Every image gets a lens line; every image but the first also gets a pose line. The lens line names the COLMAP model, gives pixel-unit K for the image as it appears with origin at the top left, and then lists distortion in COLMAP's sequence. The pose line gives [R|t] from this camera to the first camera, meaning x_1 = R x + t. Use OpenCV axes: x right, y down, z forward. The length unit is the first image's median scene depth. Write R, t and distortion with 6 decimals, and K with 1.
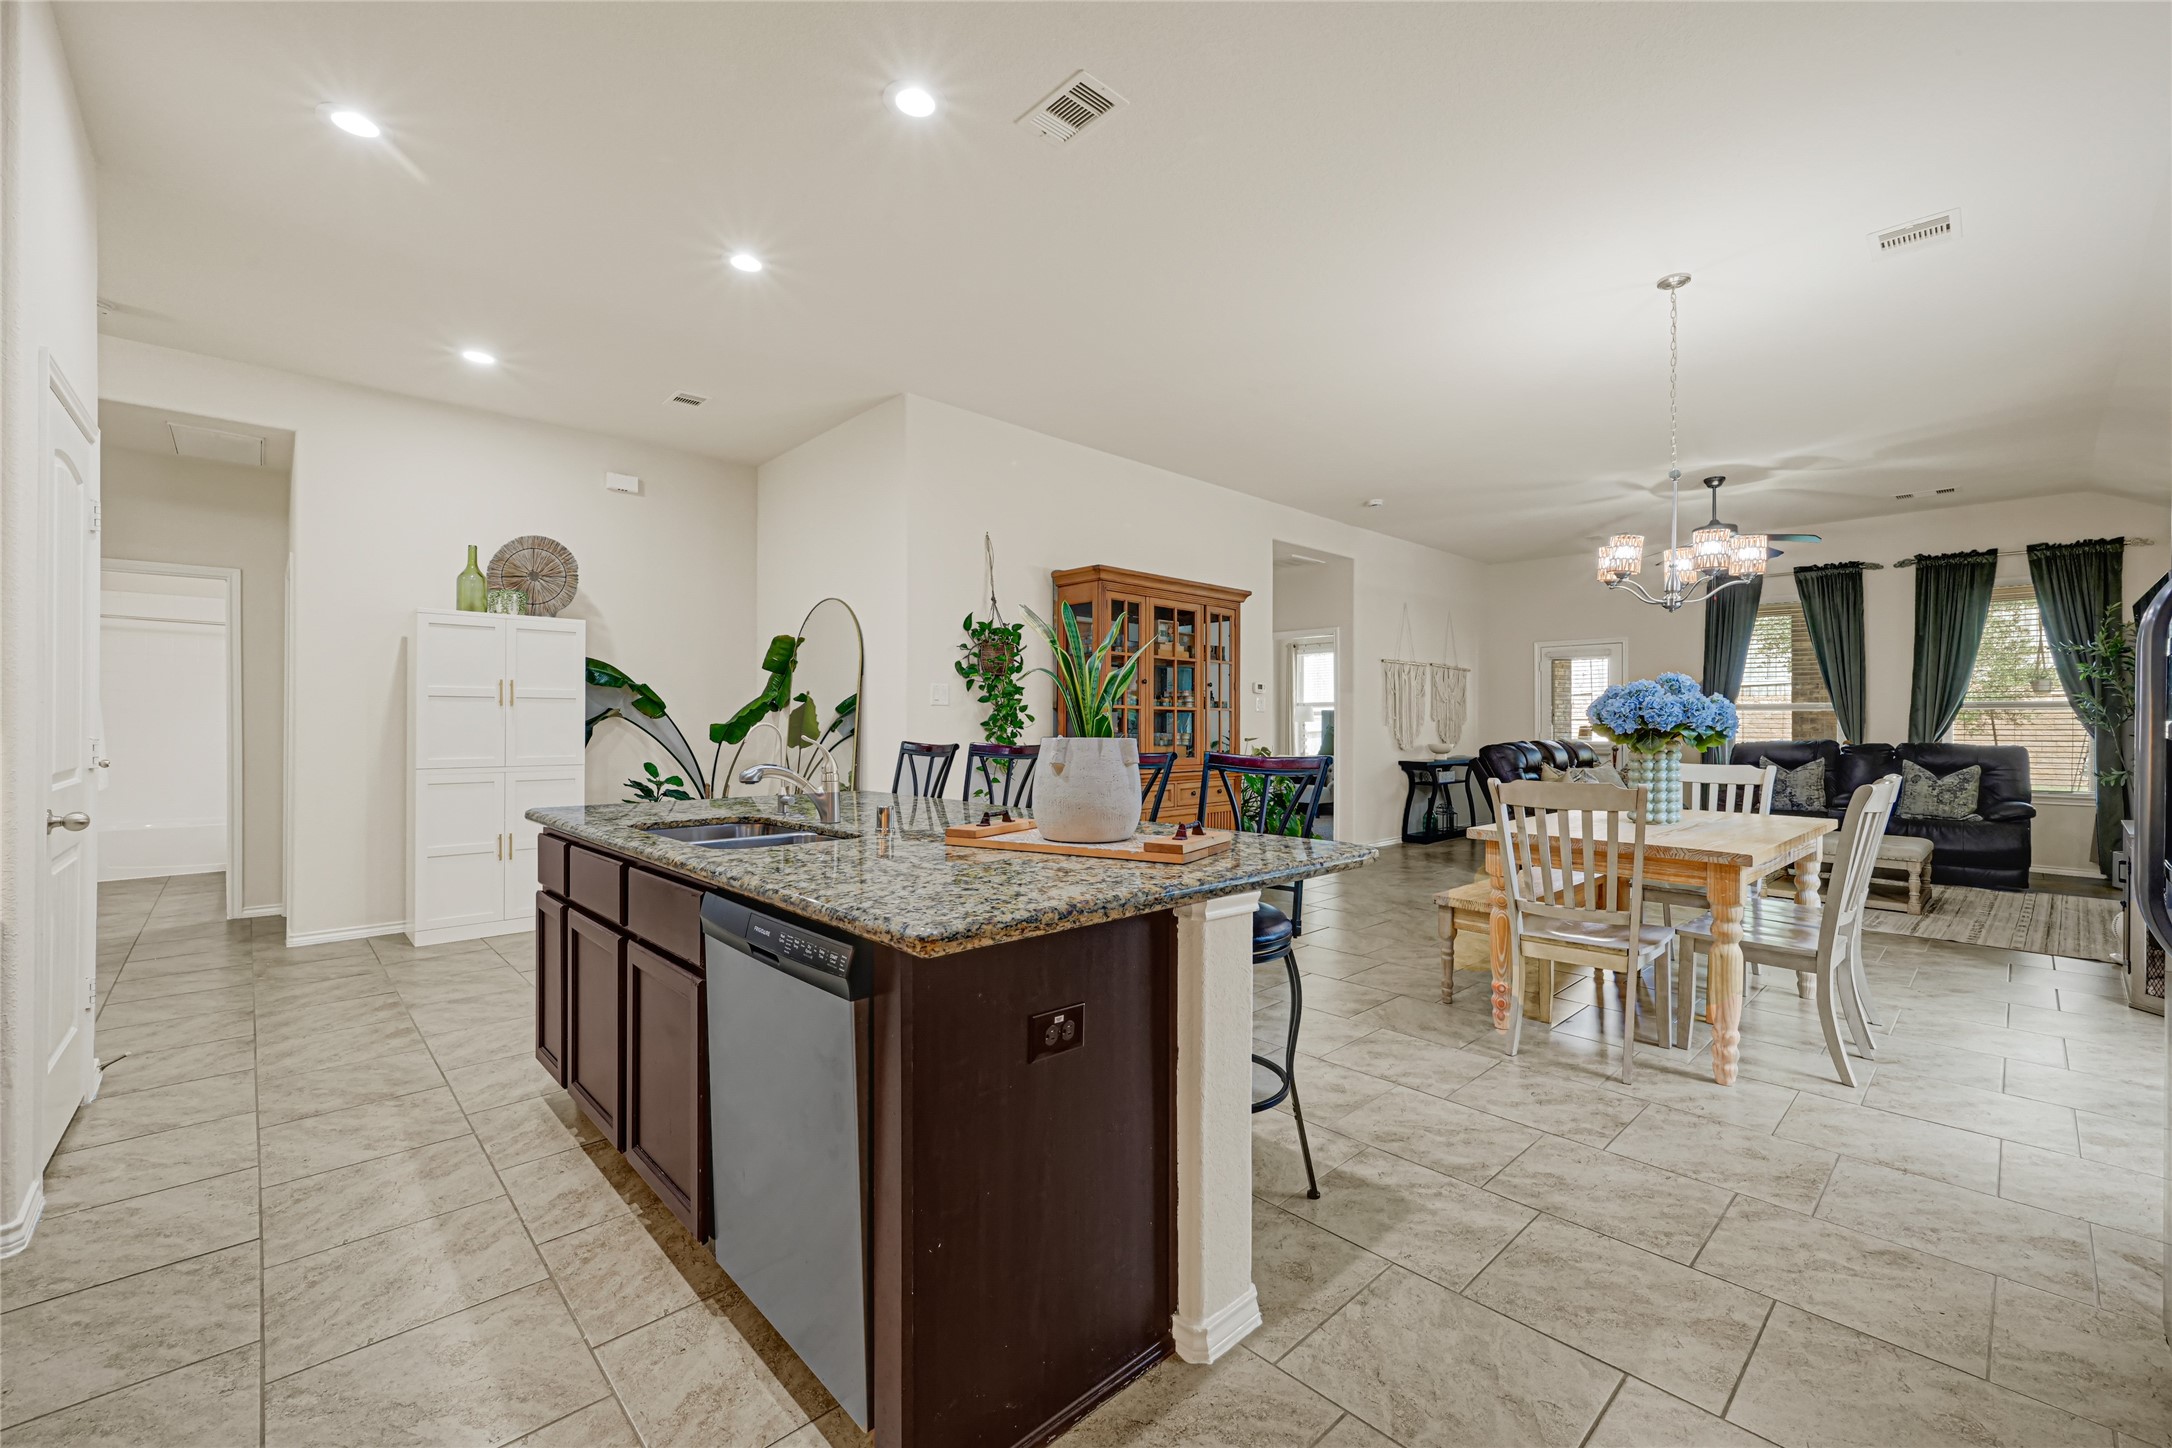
lens RADIAL K [[876.0, 0, 1082.5], [0, 876.0, 718.4], [0, 0, 1]] dist [0.003633, 0.000204]
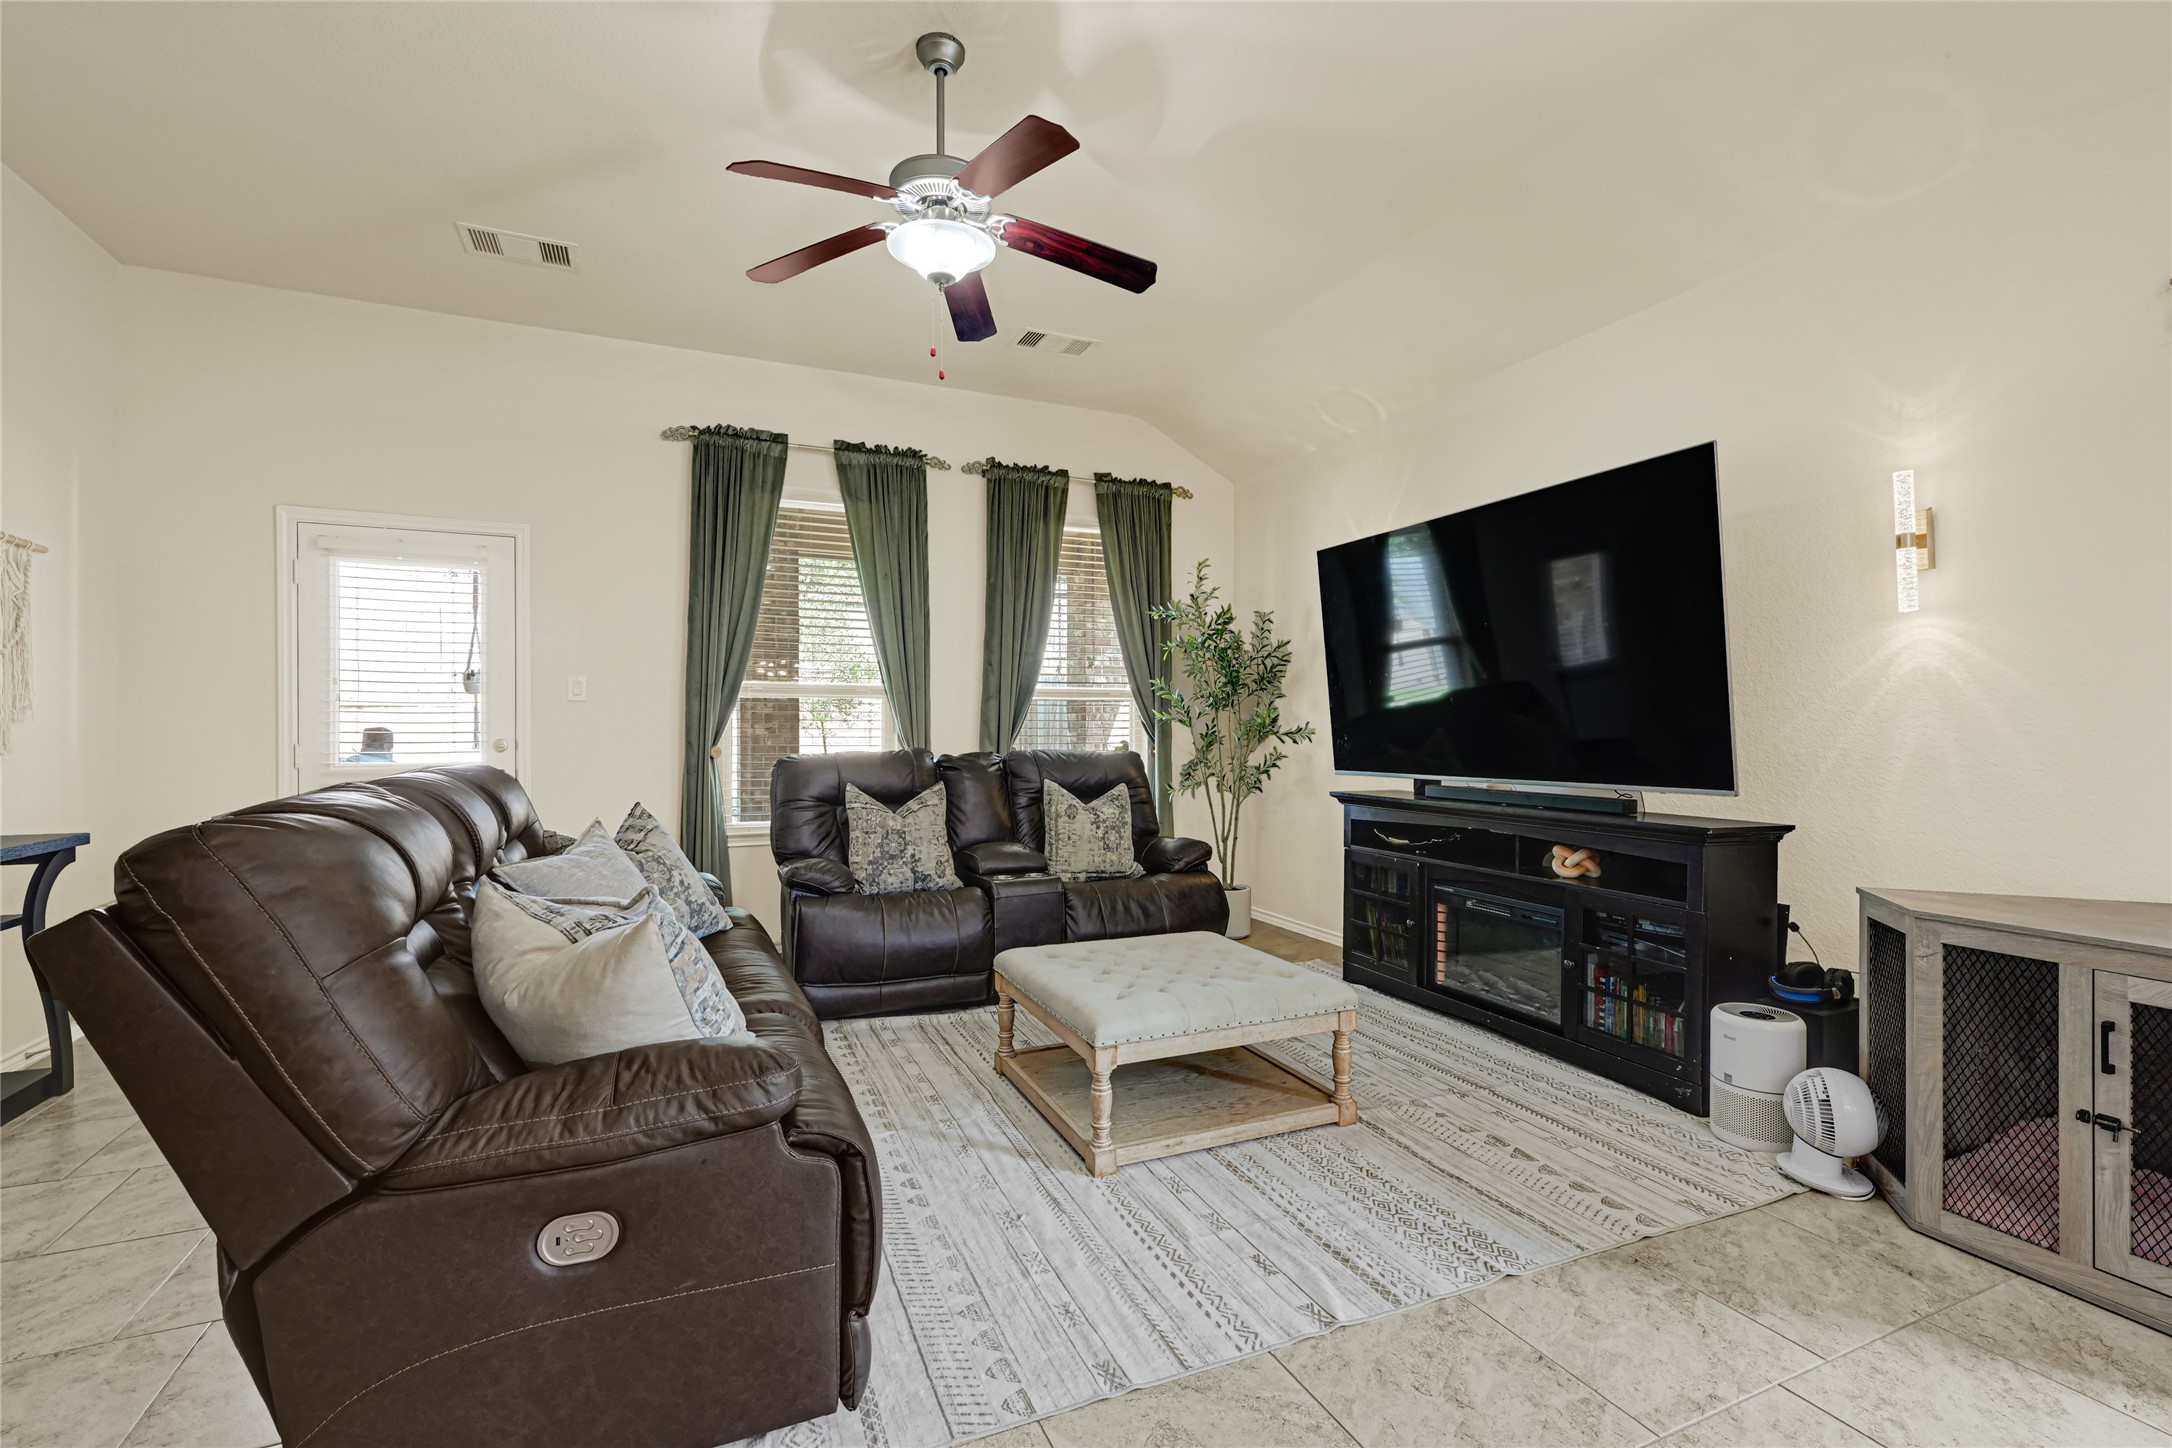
lens RADIAL K [[876.0, 0, 1073.2], [0, 876.0, 727.8], [0, 0, 1]] dist [0.003633, 0.000204]
pose [[0.353098, 0.001138, 0.935586, 0.388622], [0.007735, 0.999962, -0.004135, 0.010849], [-0.935554, 0.008697, 0.353075, 0.734337]]
